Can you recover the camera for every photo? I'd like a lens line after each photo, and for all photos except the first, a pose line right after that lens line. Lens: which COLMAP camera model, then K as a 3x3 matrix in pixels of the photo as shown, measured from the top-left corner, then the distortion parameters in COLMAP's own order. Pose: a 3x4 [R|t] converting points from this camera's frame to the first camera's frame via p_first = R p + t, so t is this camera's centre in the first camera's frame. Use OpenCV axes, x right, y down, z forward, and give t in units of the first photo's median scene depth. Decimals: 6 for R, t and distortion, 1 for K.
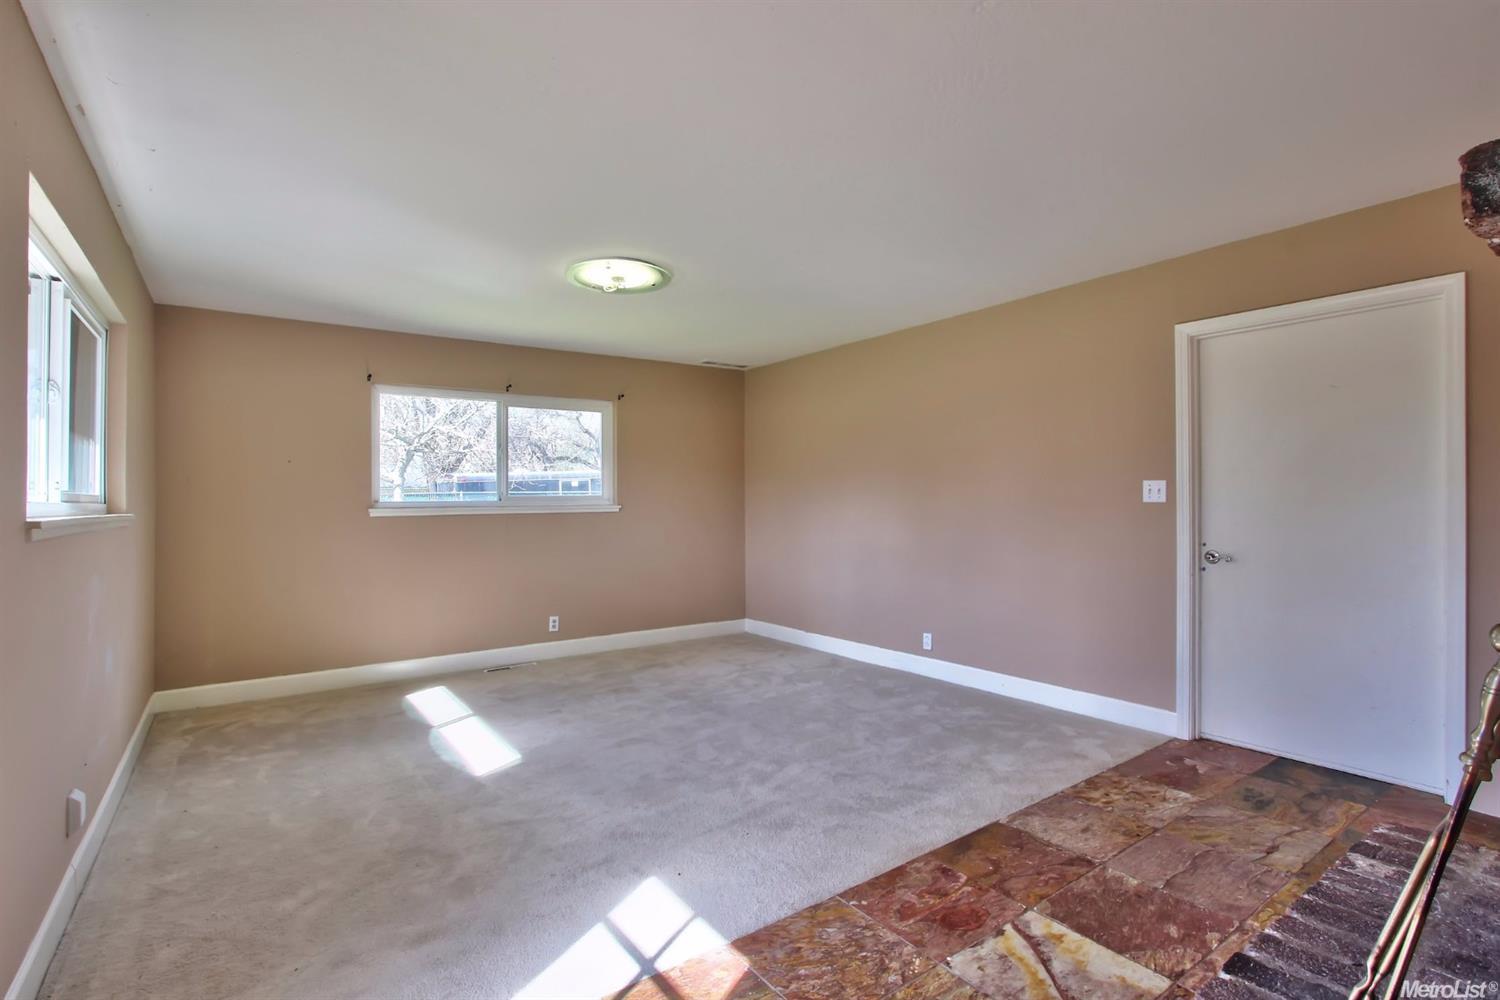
lens RADIAL K [[661.2, 0, 740.9], [0, 661.2, 494.4], [0, 0, 1]] dist [-0.003214, -0.000253]
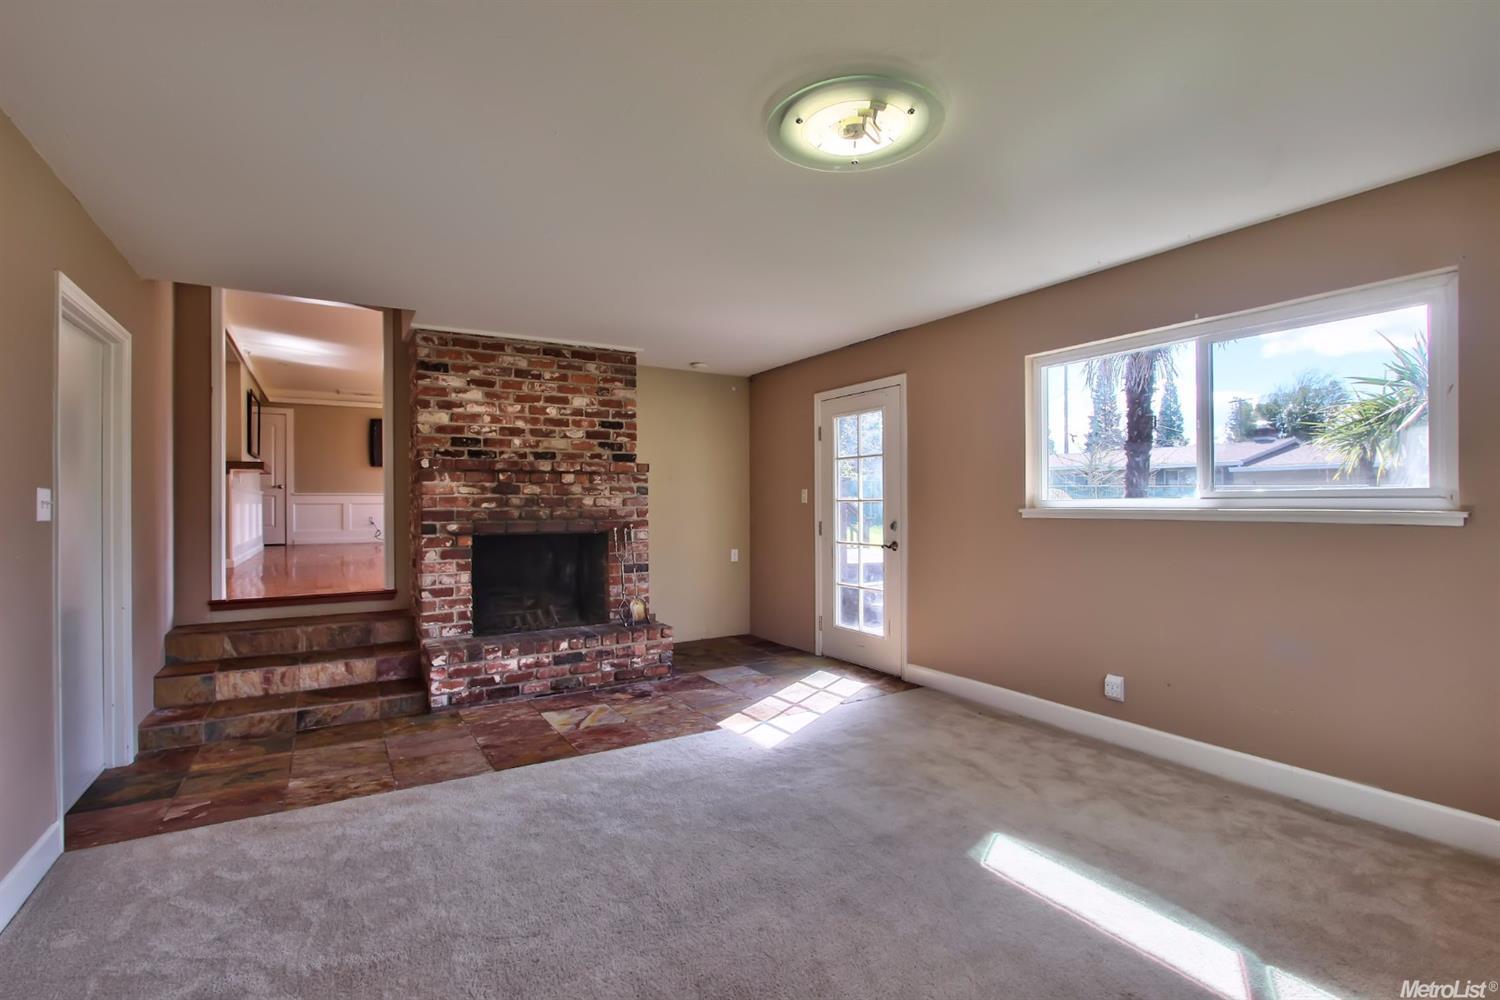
lens RADIAL K [[716.7, 0, 750.1], [0, 716.7, 497.2], [0, 0, 1]] dist [-0.018976, 0.002474]
pose [[-0.997016, 0.018055, 0.075055, -0.202717], [0.017015, 0.999750, -0.014482, 0.010739], [-0.075297, -0.013162, -0.997074, 2.377797]]
